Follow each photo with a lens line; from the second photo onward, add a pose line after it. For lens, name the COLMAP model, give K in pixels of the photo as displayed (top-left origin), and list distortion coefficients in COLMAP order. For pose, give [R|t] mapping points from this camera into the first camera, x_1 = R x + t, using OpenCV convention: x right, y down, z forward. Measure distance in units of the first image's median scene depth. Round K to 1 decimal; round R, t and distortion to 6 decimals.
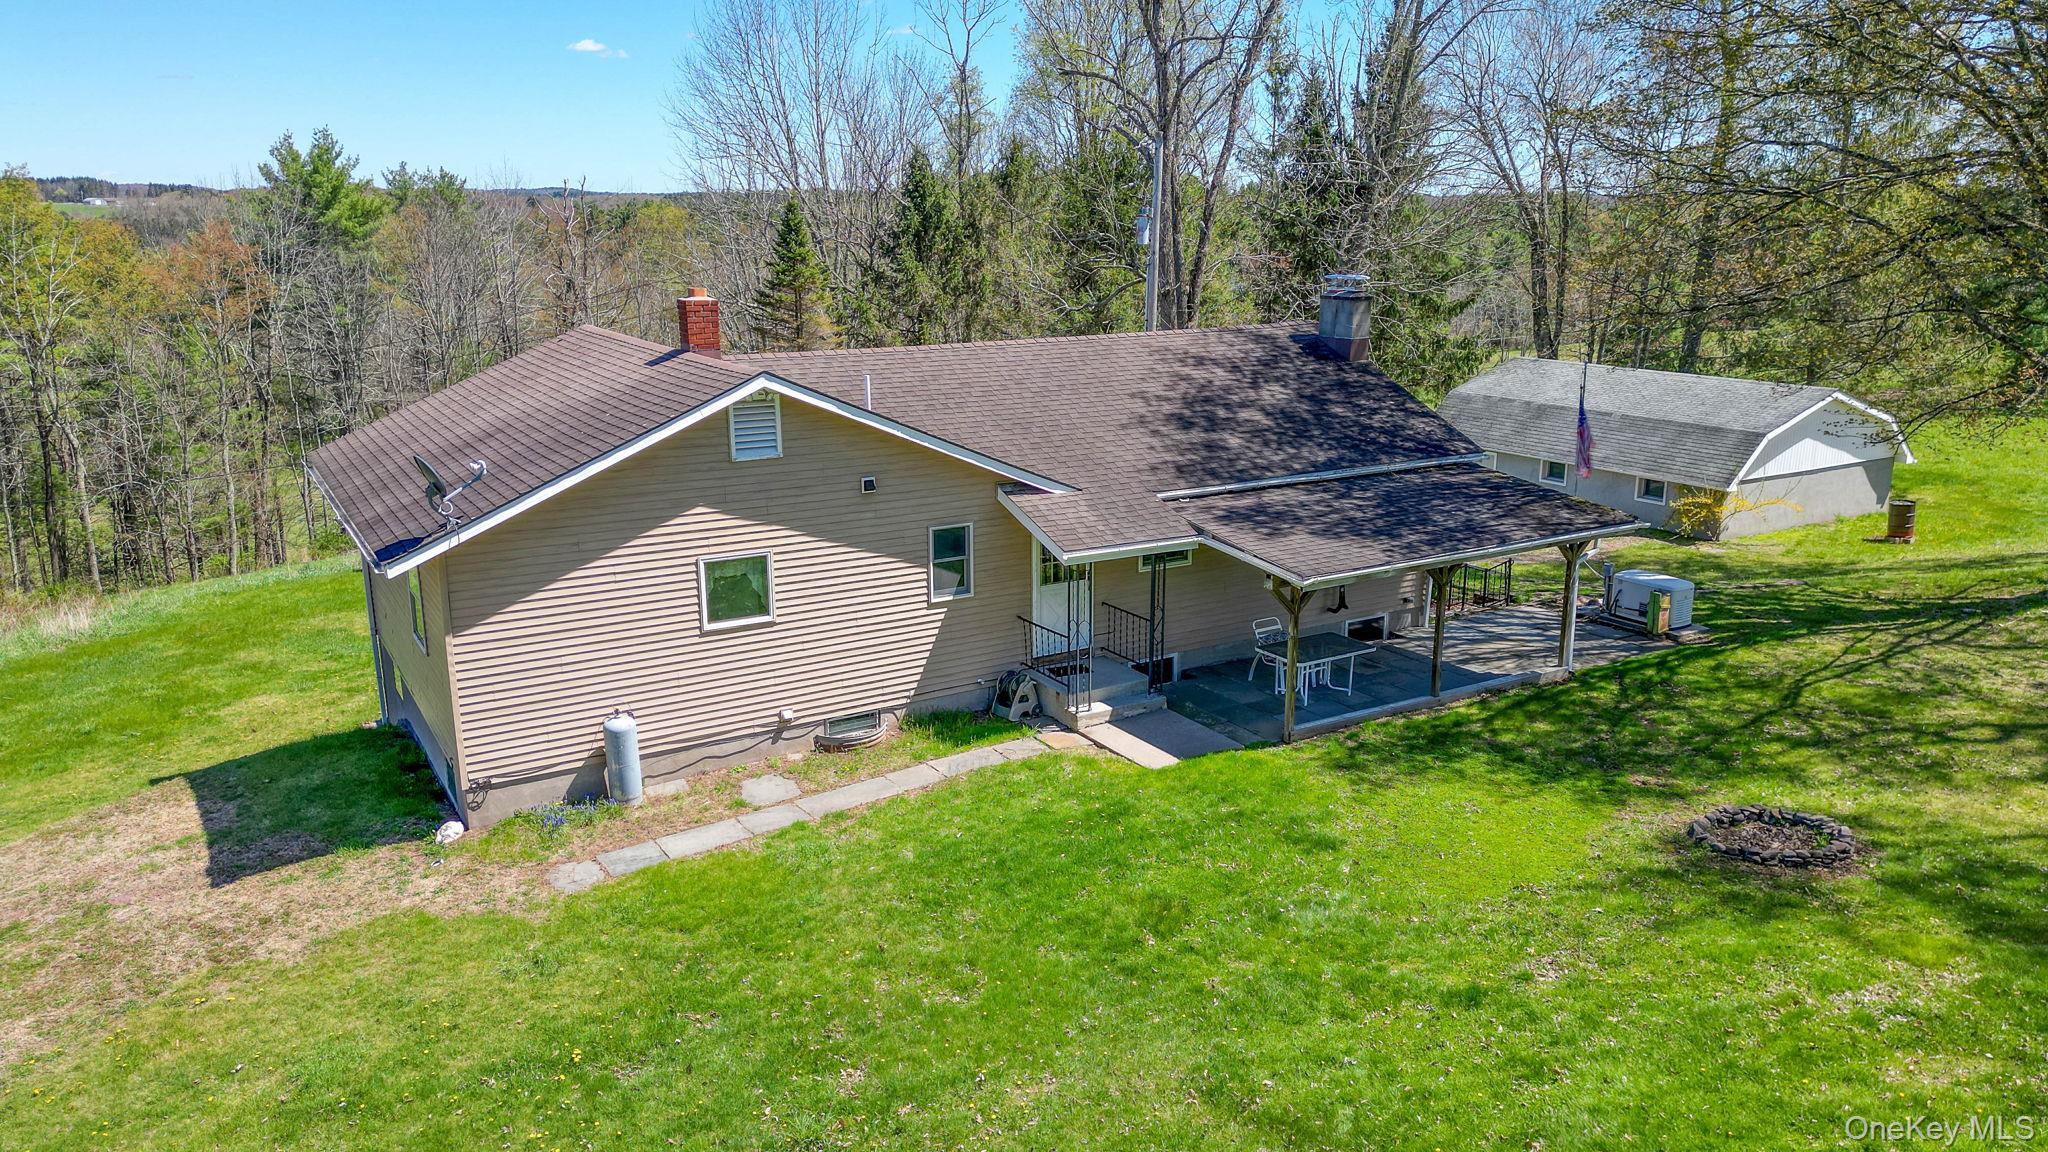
lens RADIAL K [[1439.2, 0, 1031.9], [0, 1439.2, 564.5], [0, 0, 1]] dist [0.087761, -0.087028]
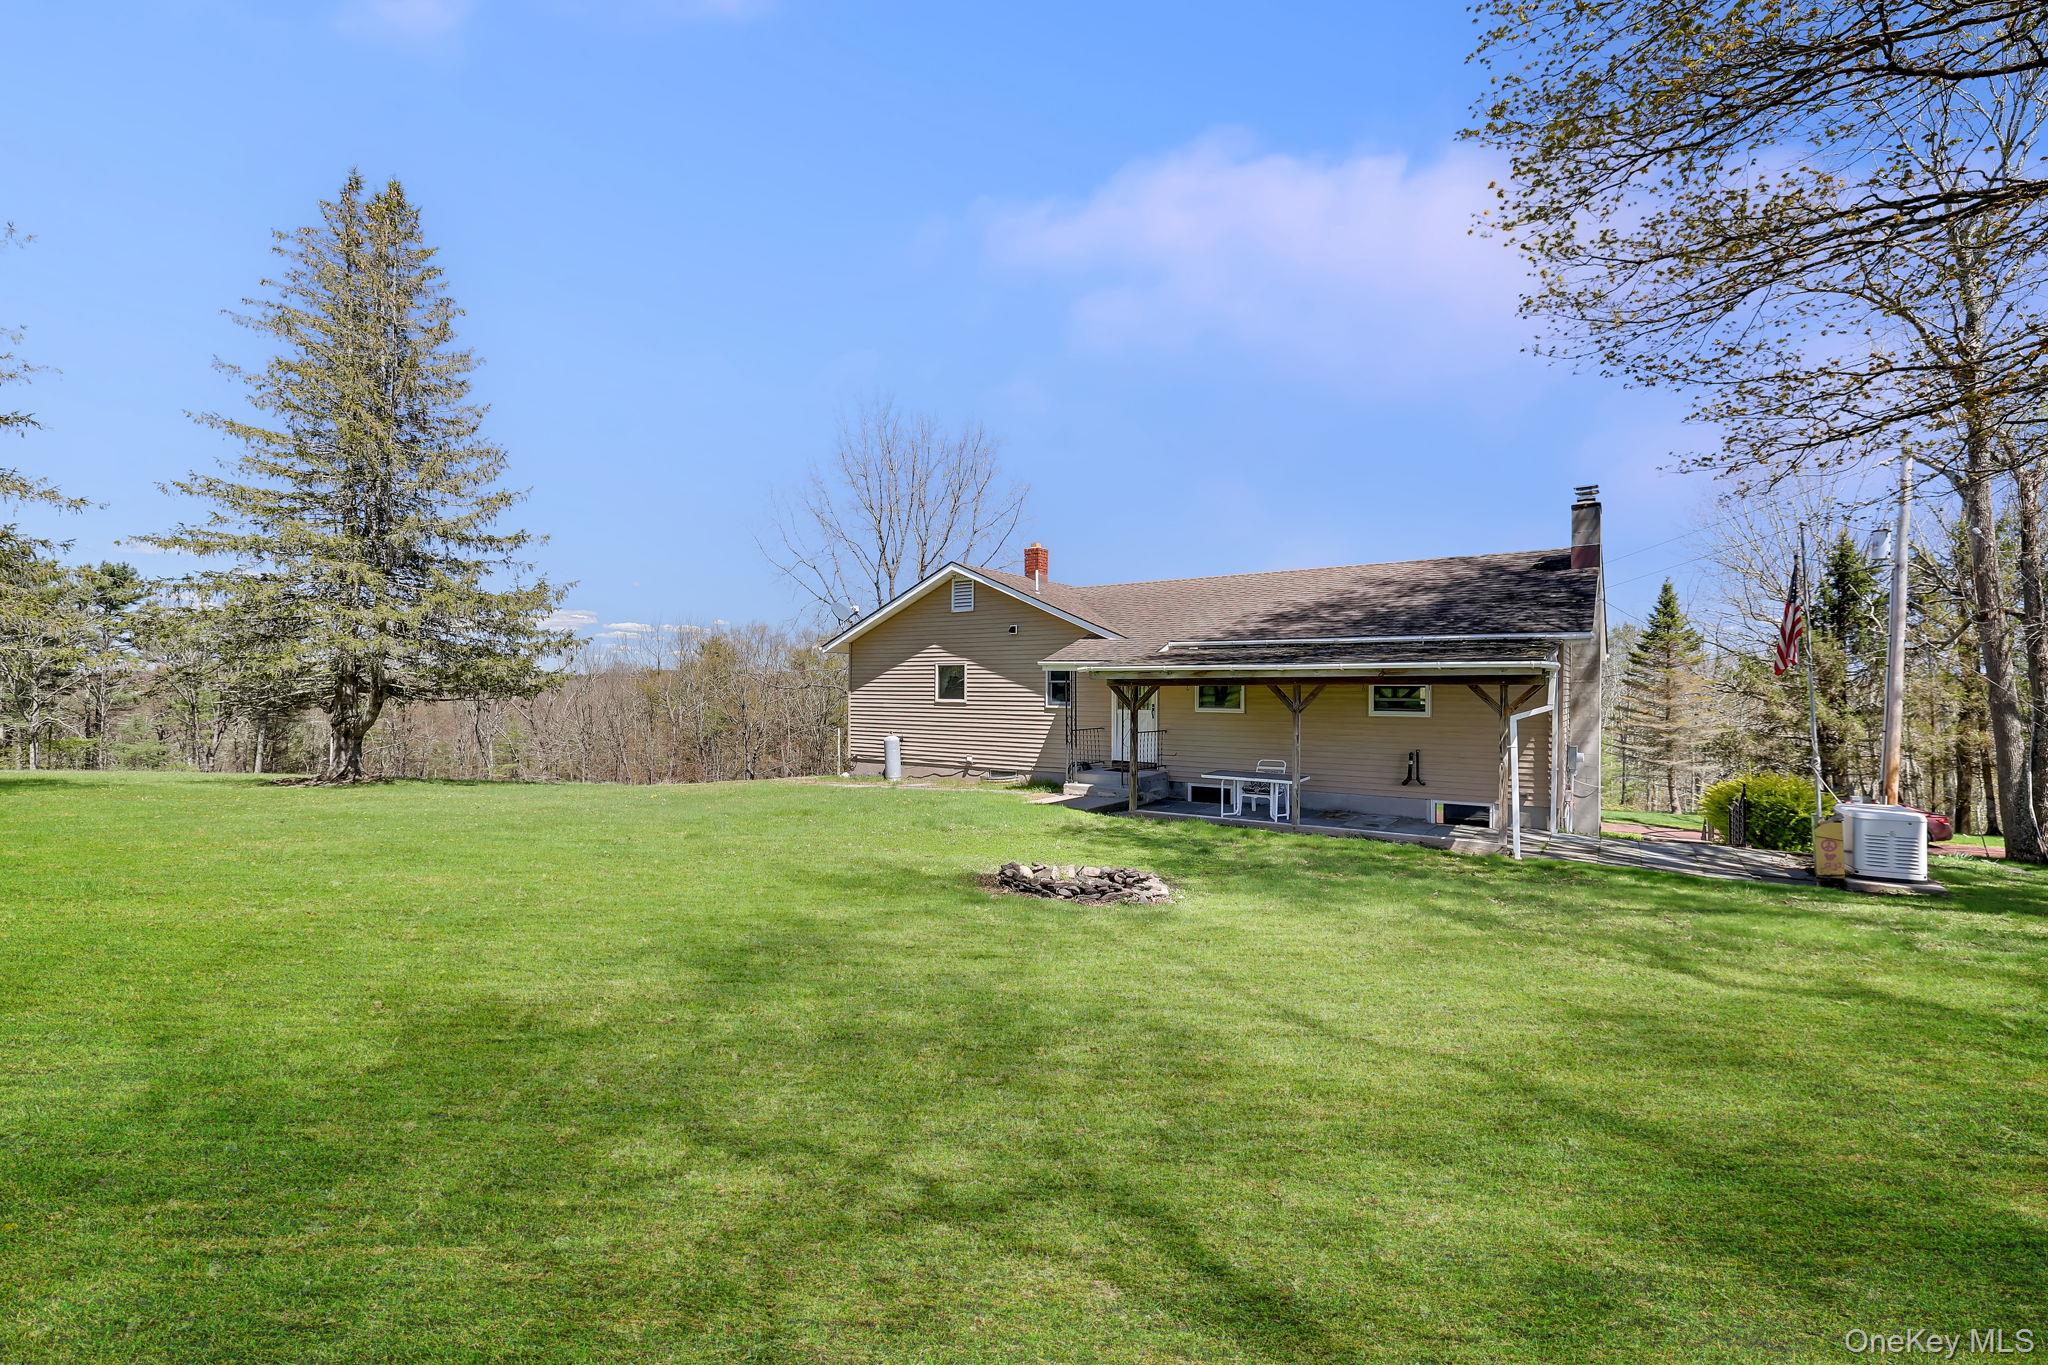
lens RADIAL K [[872.7, 0, 1019.2], [0, 872.7, 691.1], [0, 0, 1]] dist [-0.004718, -0.000128]
pose [[0.397095, 0.002322, -0.917774, 0.818592], [-0.226881, 0.969208, -0.095713, 0.110056], [0.889292, 0.246232, 0.385395, 0.616560]]
